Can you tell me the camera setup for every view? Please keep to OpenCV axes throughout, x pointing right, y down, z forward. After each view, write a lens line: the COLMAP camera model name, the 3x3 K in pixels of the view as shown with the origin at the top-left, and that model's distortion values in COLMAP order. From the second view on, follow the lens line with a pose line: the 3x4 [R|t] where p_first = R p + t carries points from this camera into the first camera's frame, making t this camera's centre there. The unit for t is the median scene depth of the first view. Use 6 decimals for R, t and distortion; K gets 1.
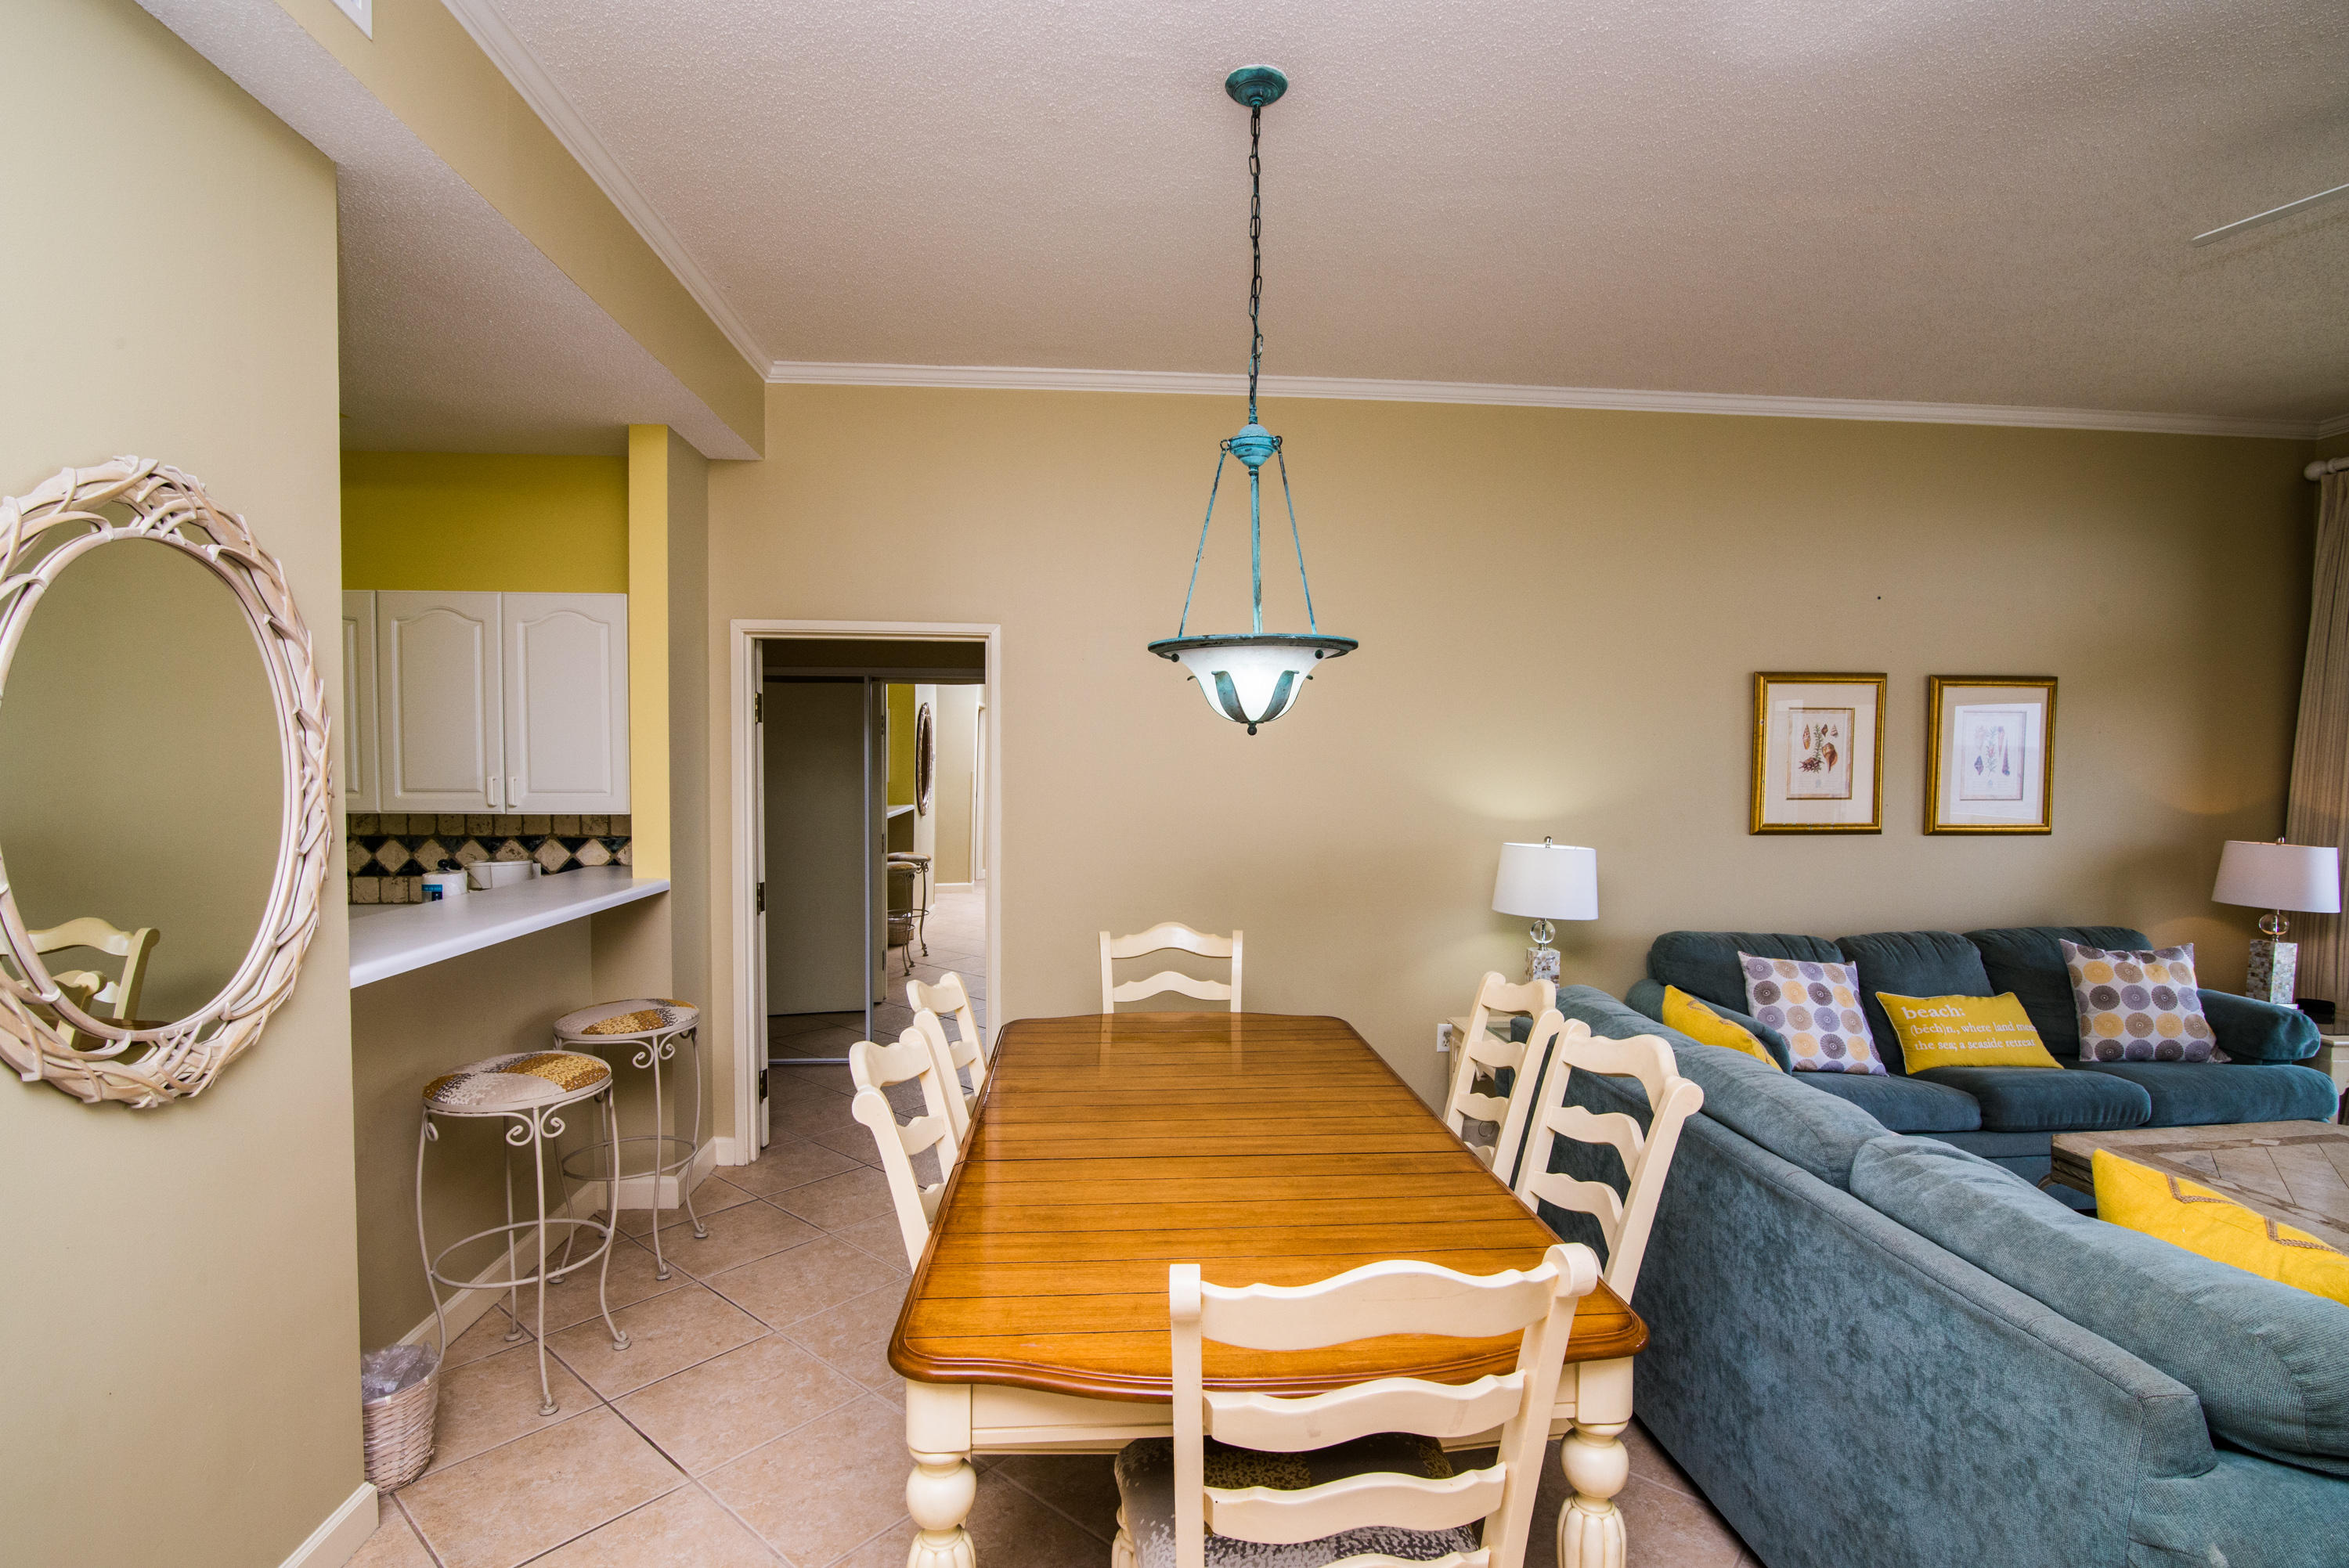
lens RADIAL K [[1106.1, 0, 1174.5], [0, 1106.1, 784.0], [0, 0, 1]] dist [-0.004694, -0.000938]
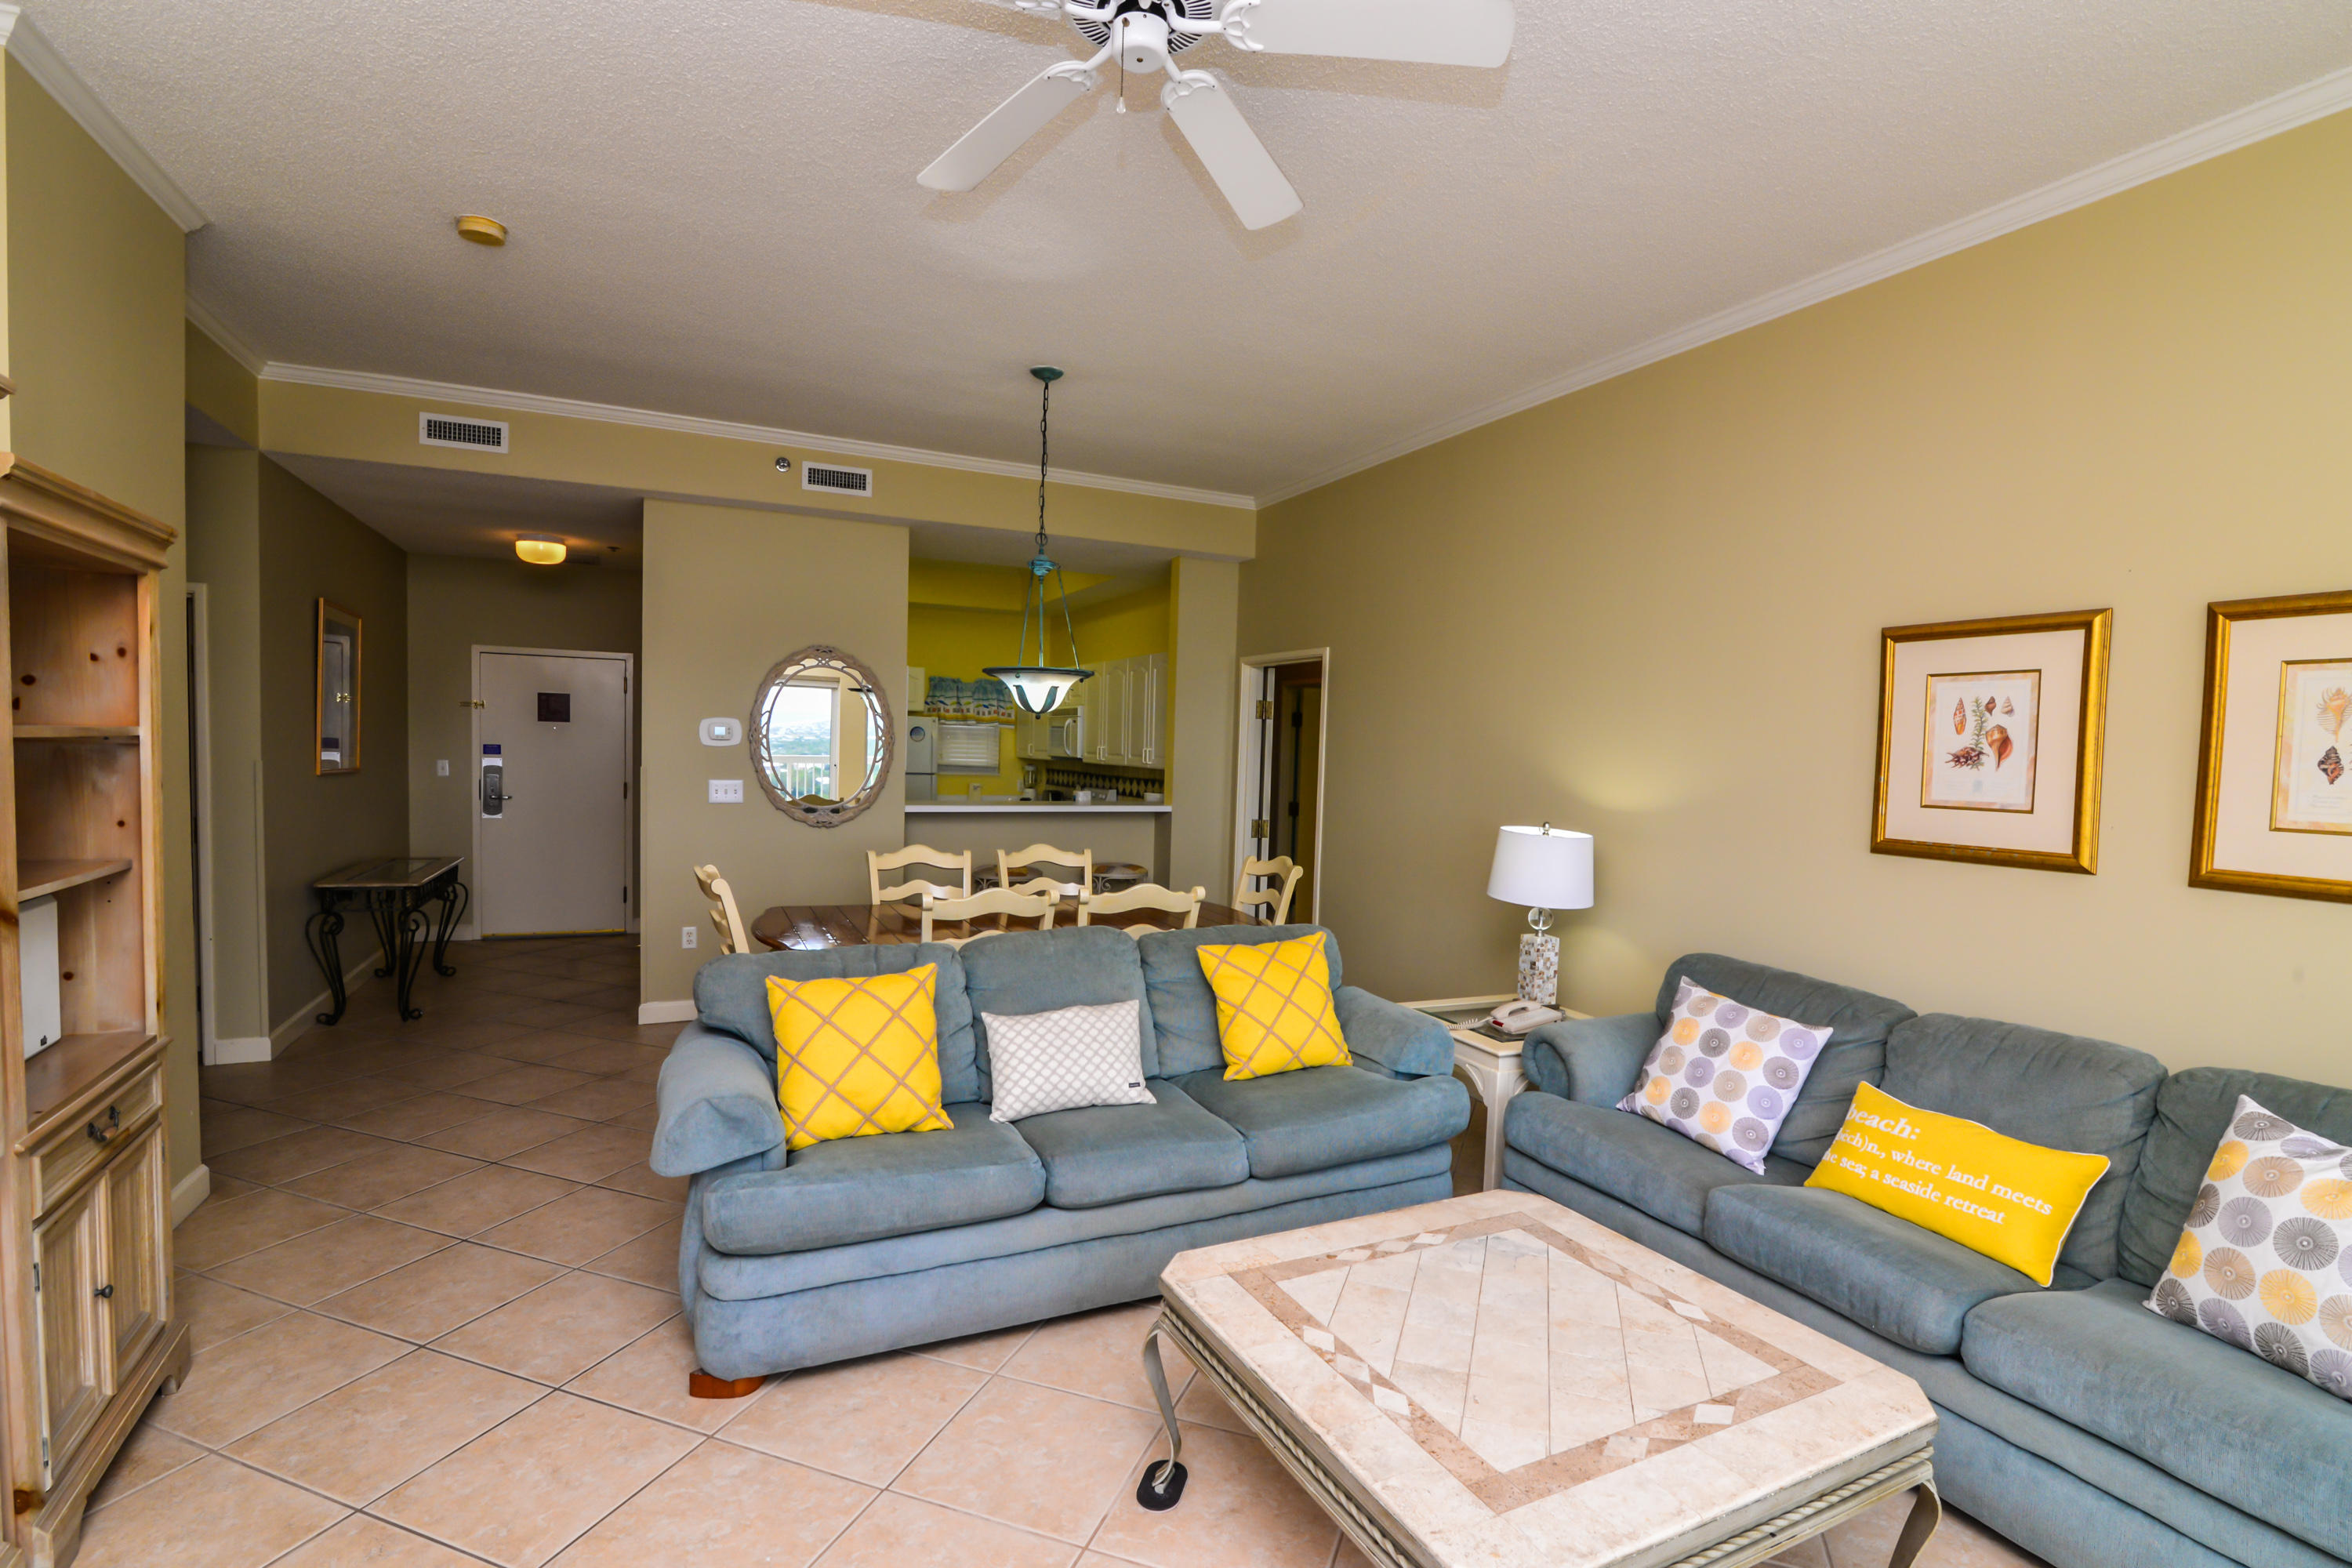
lens RADIAL K [[1107.7, 0, 1176.0], [0, 1107.7, 784.0], [0, 0, 1]] dist [-0.004694, -0.000938]
pose [[0.349691, 0.043080, -0.935874, 1.038522], [-0.035505, 0.998834, 0.032711, -0.006382], [0.936192, 0.021790, 0.350813, 0.315204]]
